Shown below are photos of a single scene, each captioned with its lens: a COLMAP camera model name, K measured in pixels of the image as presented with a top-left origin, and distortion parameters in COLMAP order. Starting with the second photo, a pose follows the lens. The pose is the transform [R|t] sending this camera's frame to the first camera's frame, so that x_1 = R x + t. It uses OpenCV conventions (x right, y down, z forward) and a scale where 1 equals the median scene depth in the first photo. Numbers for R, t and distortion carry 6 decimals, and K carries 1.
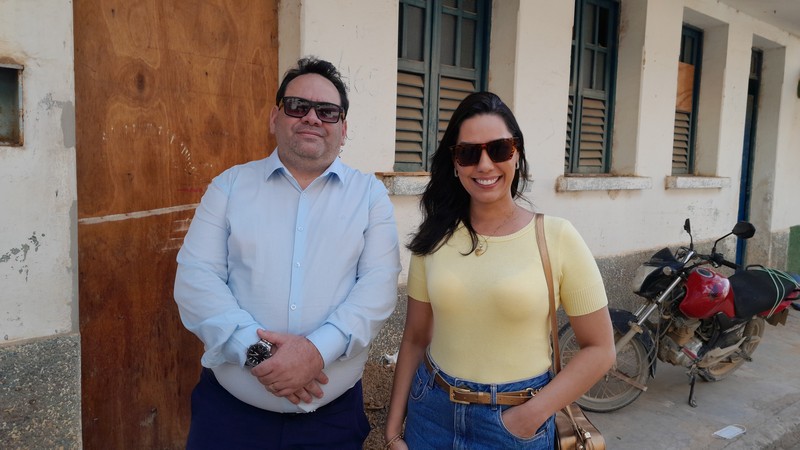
lens RADIAL K [[638.8, 0, 399.5], [0, 638.8, 225.6], [0, 0, 1]] dist [0.012535, 0.000781]
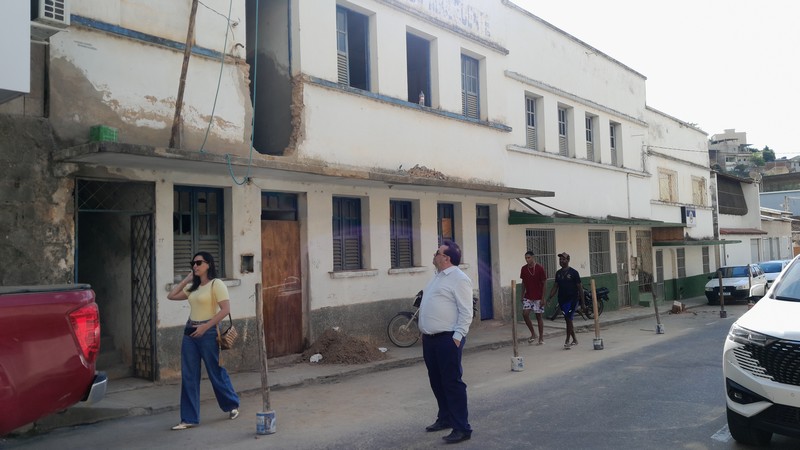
lens RADIAL K [[638.8, 0, 399.6], [0, 638.8, 224.2], [0, 0, 1]] dist [0.012535, 0.000781]
pose [[0.989145, -0.053392, 0.136903, -0.099691], [0.071788, 0.988489, -0.133174, 0.126248], [-0.128217, 0.141556, 0.981592, -2.121770]]
